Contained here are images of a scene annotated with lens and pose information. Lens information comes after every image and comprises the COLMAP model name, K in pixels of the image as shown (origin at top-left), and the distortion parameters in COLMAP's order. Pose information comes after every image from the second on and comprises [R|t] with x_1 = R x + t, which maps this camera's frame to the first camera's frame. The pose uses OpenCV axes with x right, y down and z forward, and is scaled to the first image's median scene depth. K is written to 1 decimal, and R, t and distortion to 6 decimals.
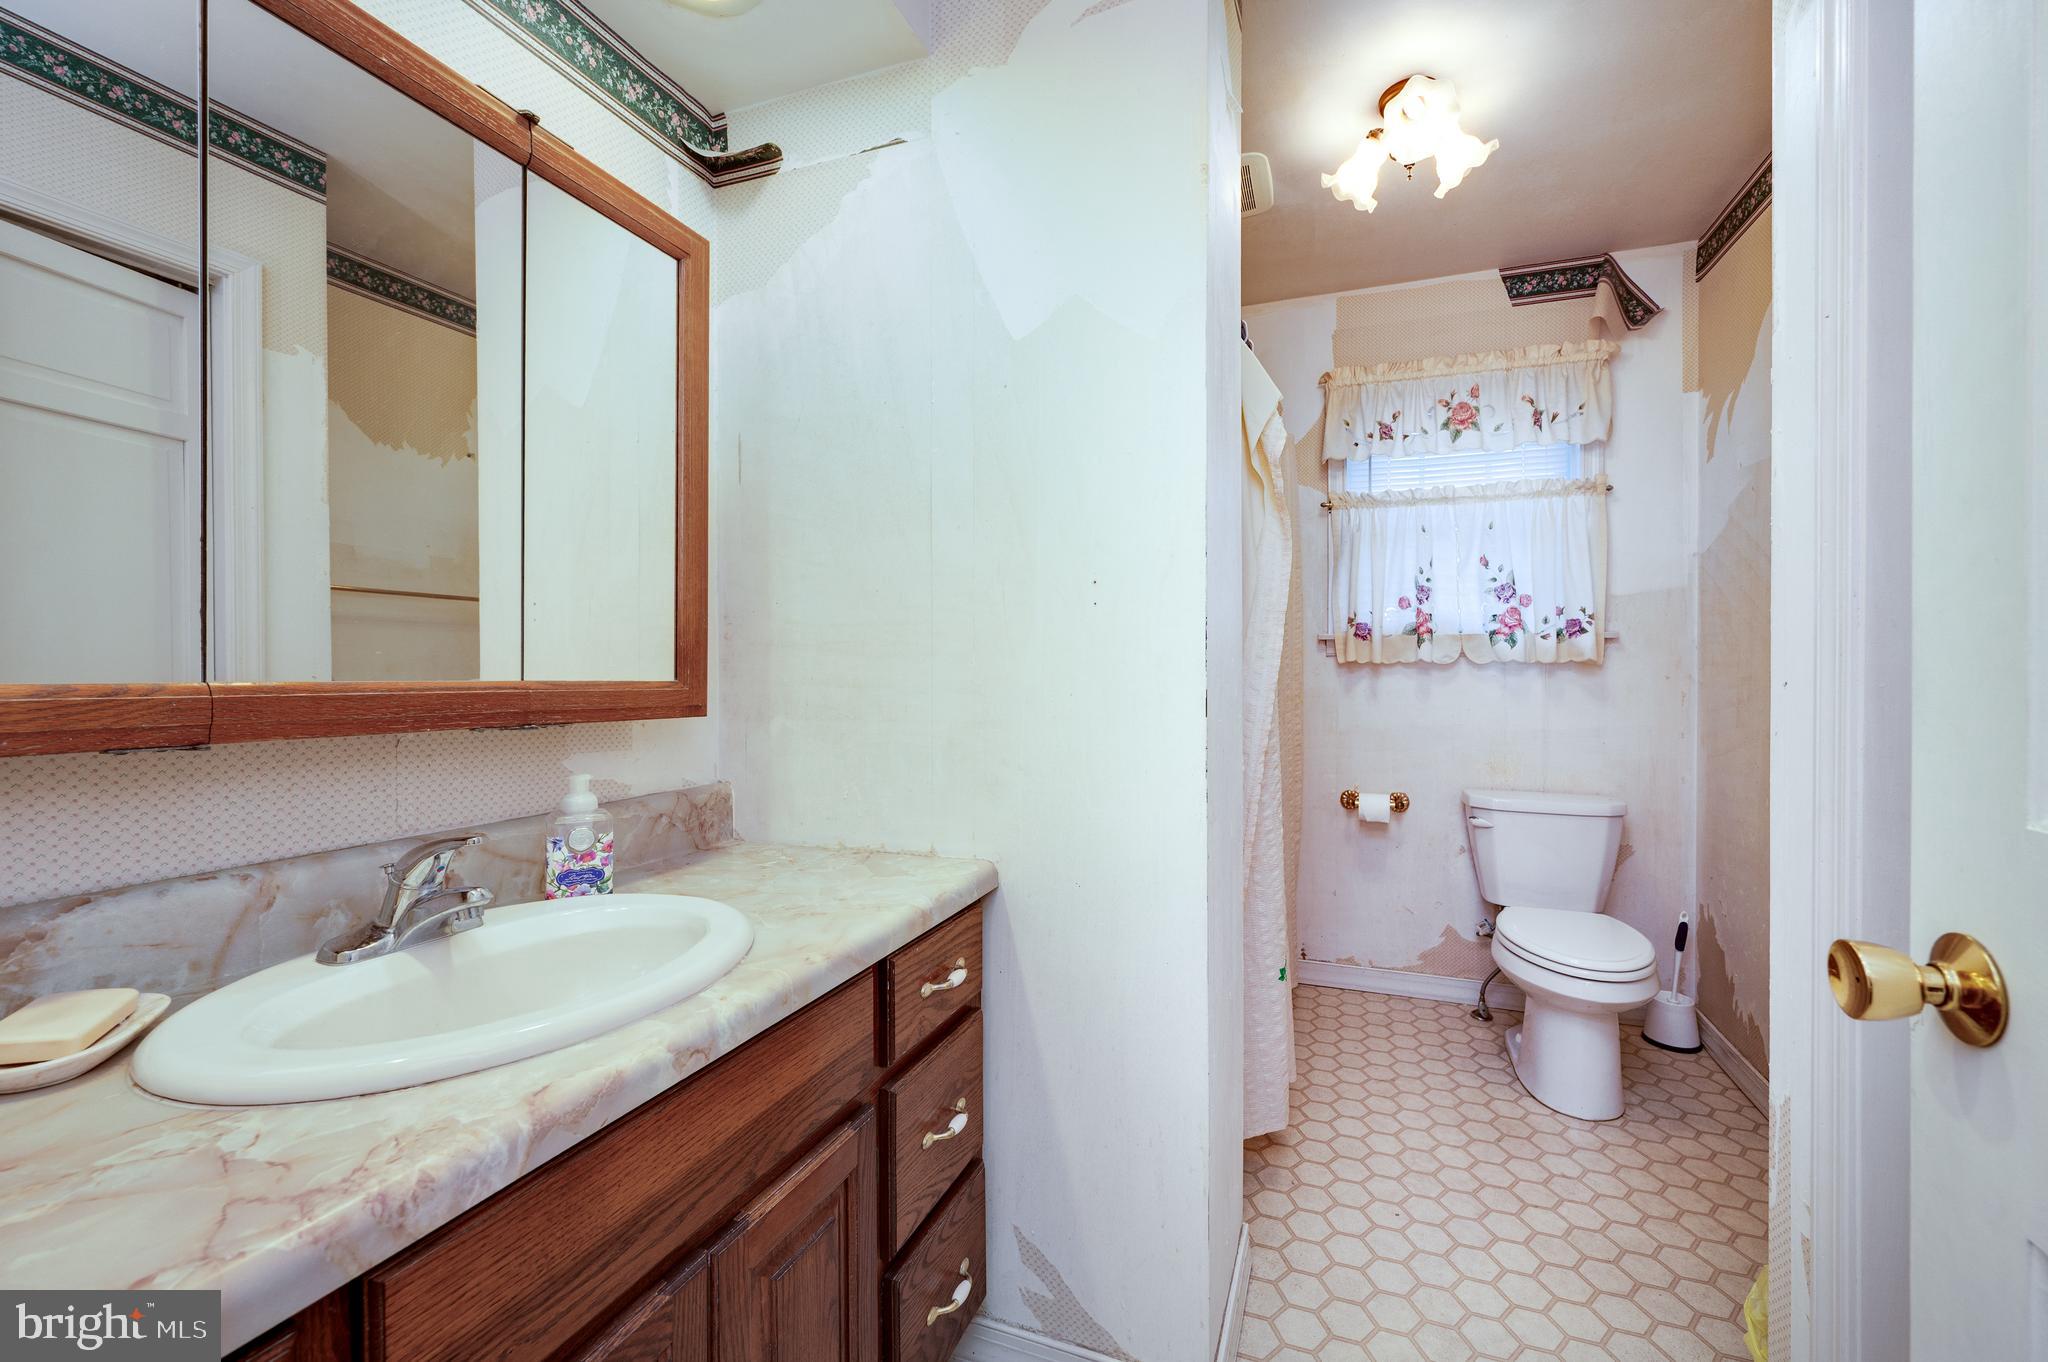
lens RADIAL K [[917.1, 0, 1013.3], [0, 917.1, 677.8], [0, 0, 1]] dist [-0.000784, 0.000000]
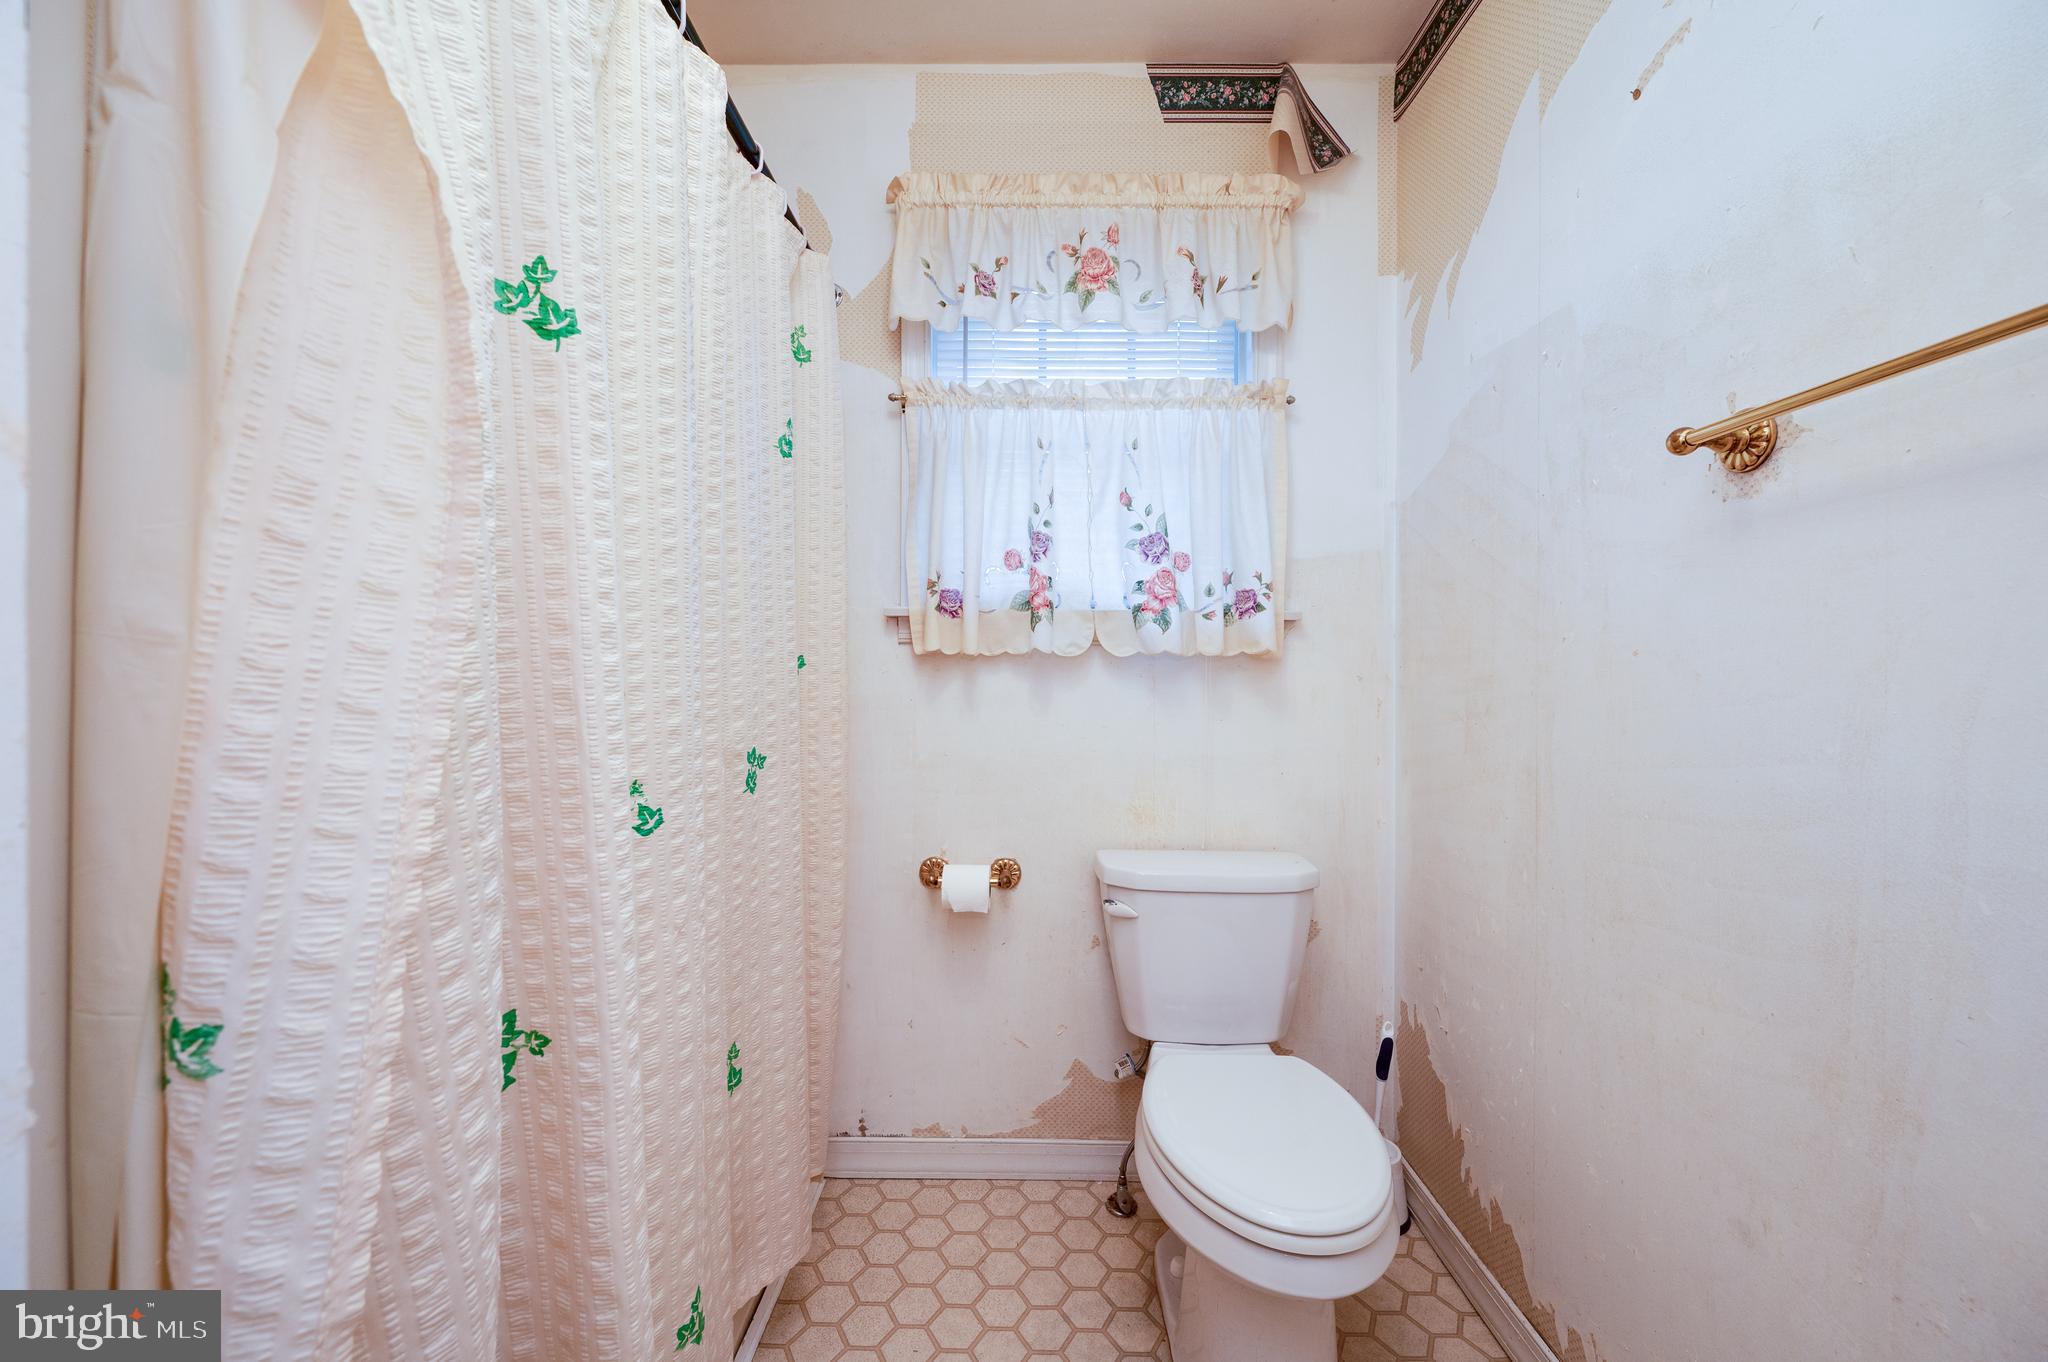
lens RADIAL K [[917.1, 0, 1025.3], [0, 917.1, 676.8], [0, 0, 1]] dist [-0.000784, 0.000000]
pose [[0.935709, 0.003809, 0.352753, 0.218415], [-0.001718, 0.999979, -0.006240, 0.003233], [-0.352769, 0.005233, 0.935696, 0.417891]]
